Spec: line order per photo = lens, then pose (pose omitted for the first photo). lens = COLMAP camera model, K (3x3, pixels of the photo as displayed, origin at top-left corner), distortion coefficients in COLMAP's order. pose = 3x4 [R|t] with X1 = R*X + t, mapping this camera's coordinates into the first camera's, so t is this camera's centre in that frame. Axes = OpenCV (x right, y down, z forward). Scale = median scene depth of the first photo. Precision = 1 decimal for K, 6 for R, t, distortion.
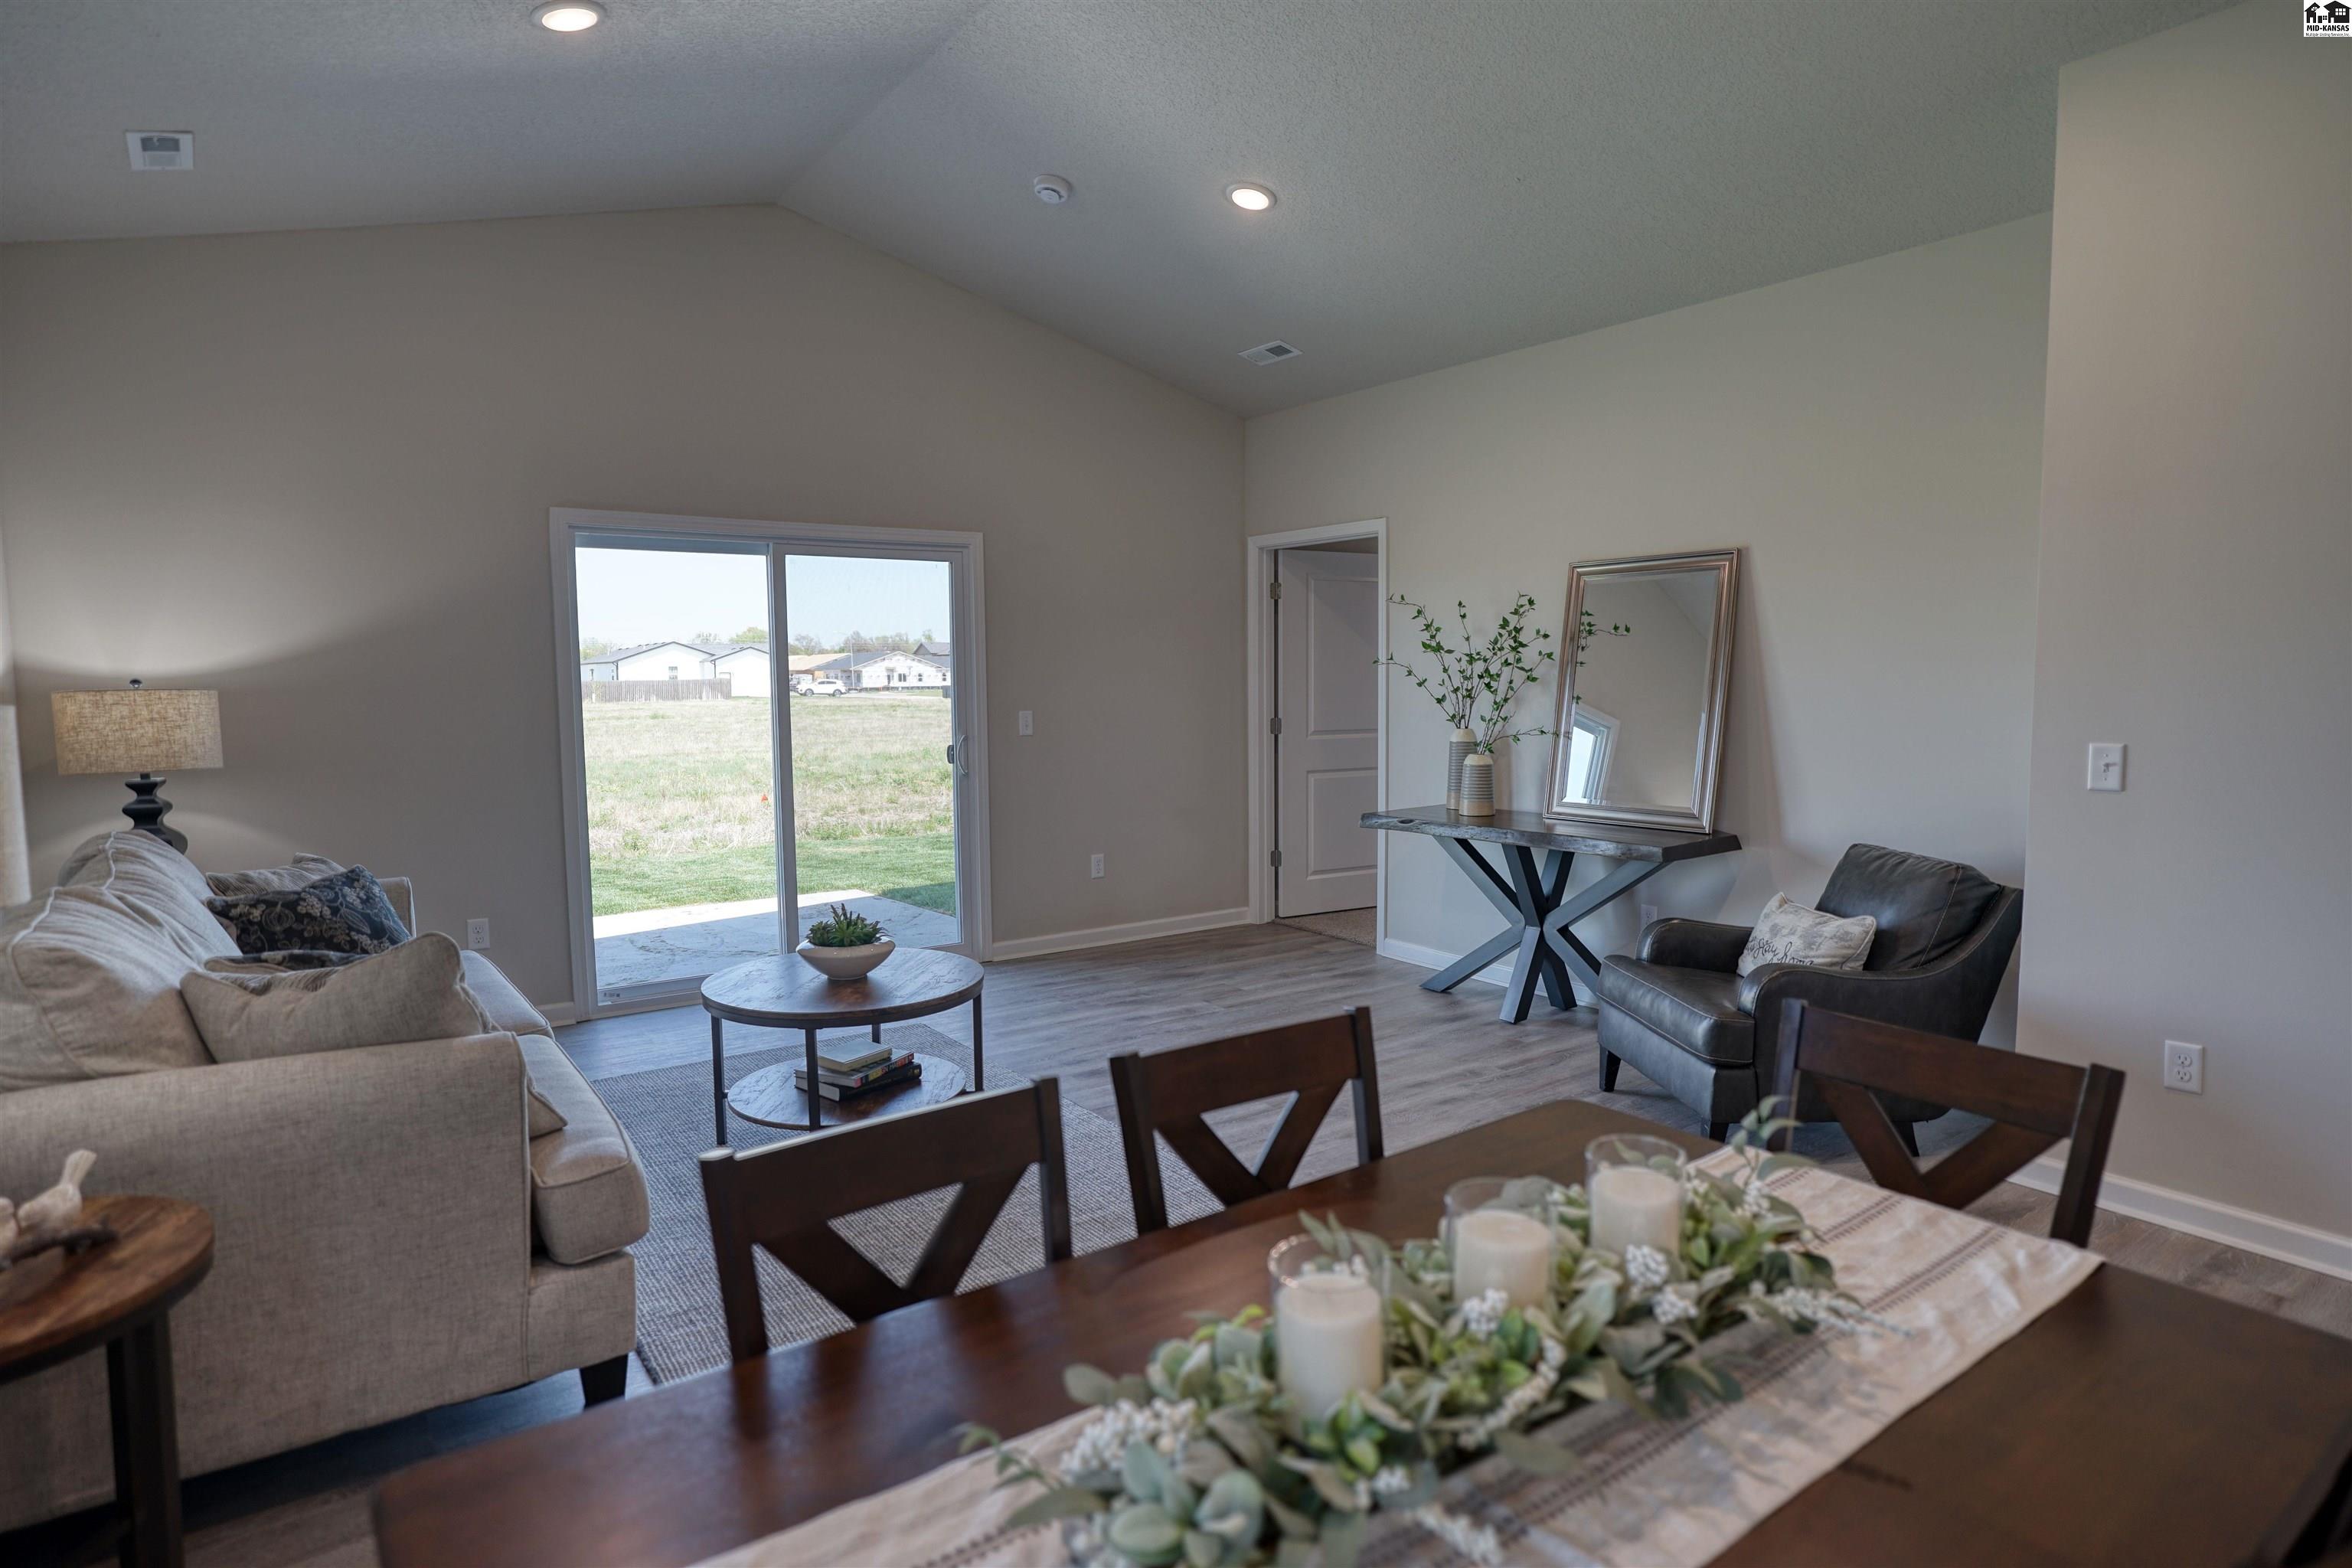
lens RADIAL K [[1283.2, 0, 1173.3], [0, 1283.2, 785.7], [0, 0, 1]] dist [-0.052384, 0.037999]
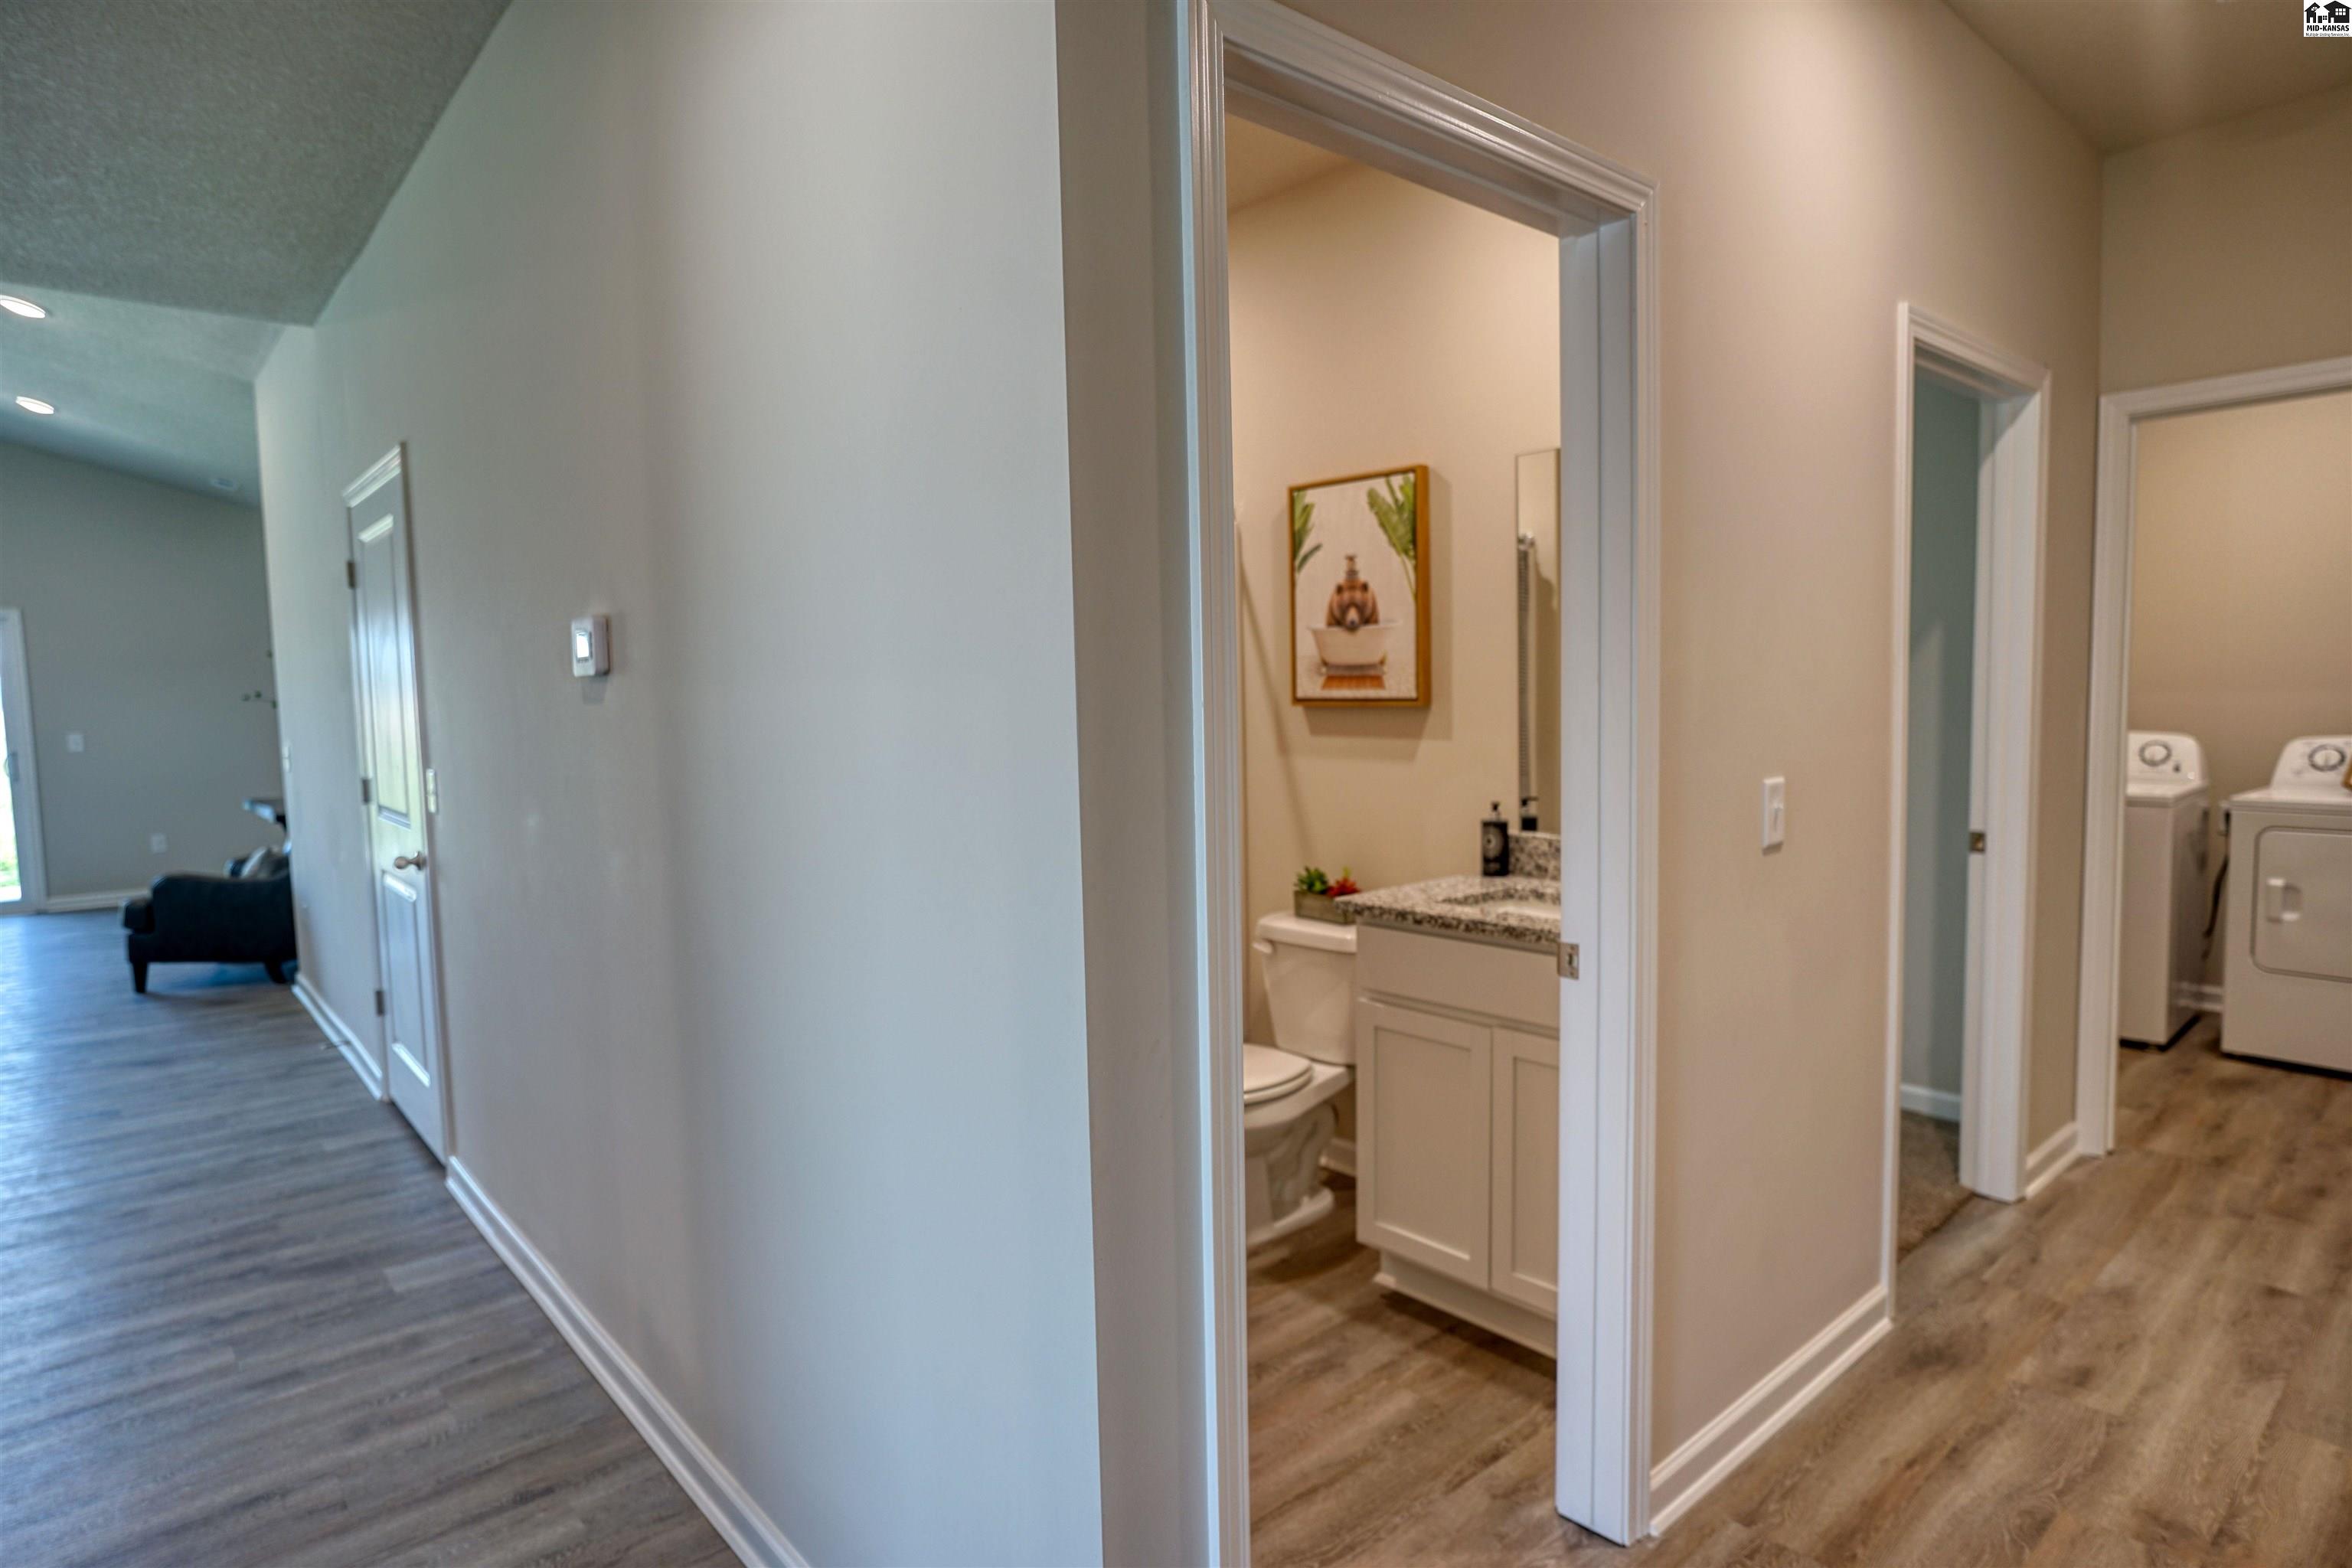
lens RADIAL K [[1283.2, 0, 1173.3], [0, 1283.2, 785.7], [0, 0, 1]] dist [-0.052384, 0.037999]
pose [[0.994217, -0.020772, 0.105364, 1.052457], [0.021829, 0.999722, -0.008890, 0.041100], [-0.105150, 0.011139, 0.994394, -0.561870]]
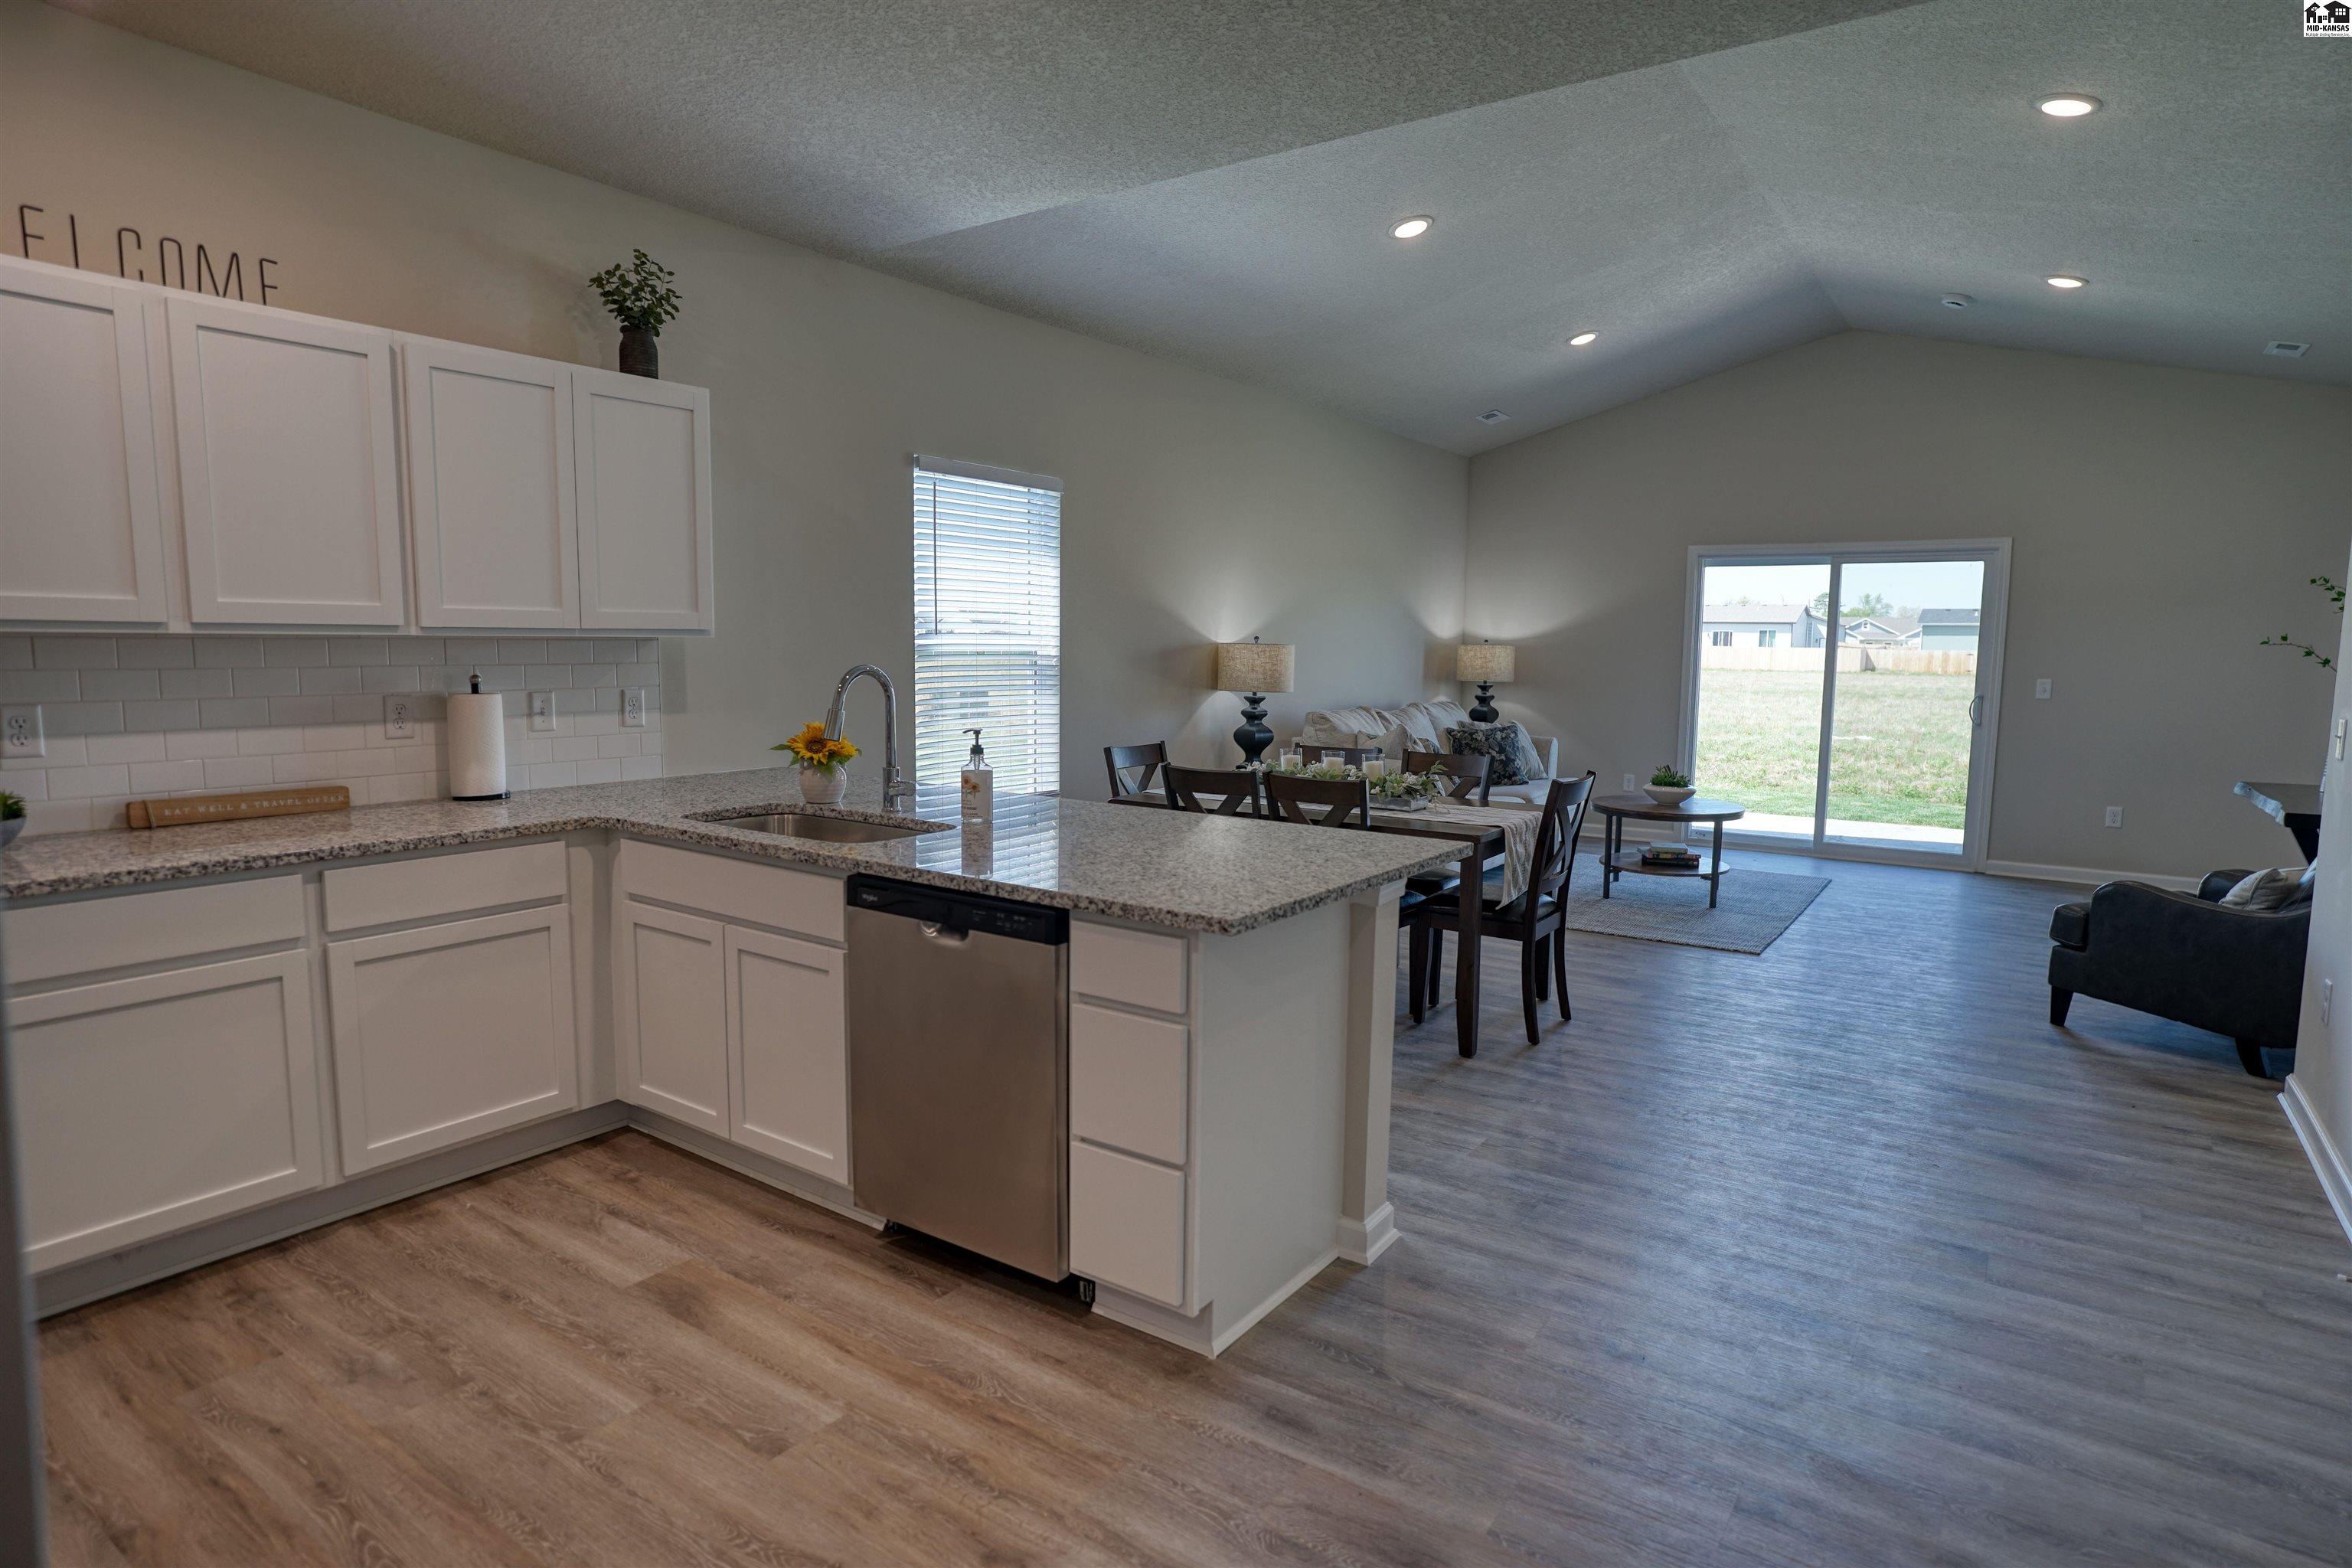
lens RADIAL K [[1283.2, 0, 1173.3], [0, 1283.2, 785.7], [0, 0, 1]] dist [-0.052384, 0.037999]
pose [[0.344901, 0.117805, -0.931217, 0.830986], [-0.095843, 0.991327, 0.089911, 0.016392], [0.933733, 0.058240, 0.353201, -0.229822]]
